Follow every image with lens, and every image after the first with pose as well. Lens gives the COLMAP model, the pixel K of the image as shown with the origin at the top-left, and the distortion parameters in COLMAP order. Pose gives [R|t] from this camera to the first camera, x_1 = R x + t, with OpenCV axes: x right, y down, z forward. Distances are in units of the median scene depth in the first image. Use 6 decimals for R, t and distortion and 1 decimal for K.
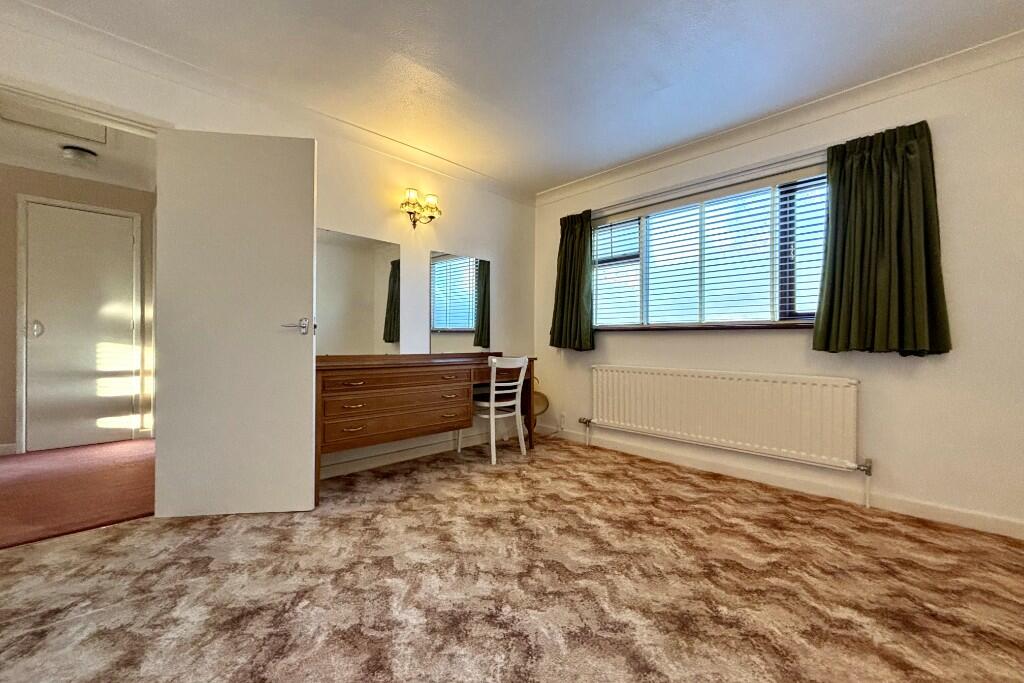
lens RADIAL K [[418.9, 0, 512.0], [0, 418.9, 341.5], [0, 0, 1]] dist [0.002565, 0.000389]
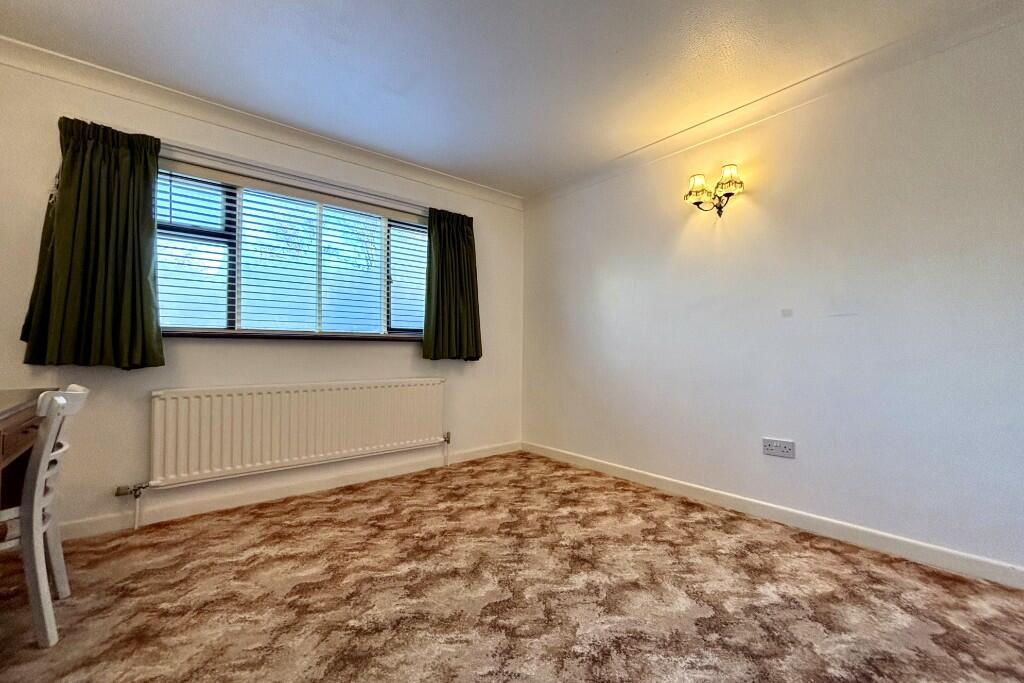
lens RADIAL K [[425.6, 0, 511.0], [0, 425.6, 331.5], [0, 0, 1]] dist [0.013015, 0.000117]
pose [[0.077121, 0.037817, 0.996304, -0.597445], [-0.002805, 0.999285, -0.037713, -0.012818], [-0.997018, 0.000114, 0.077172, 0.650992]]
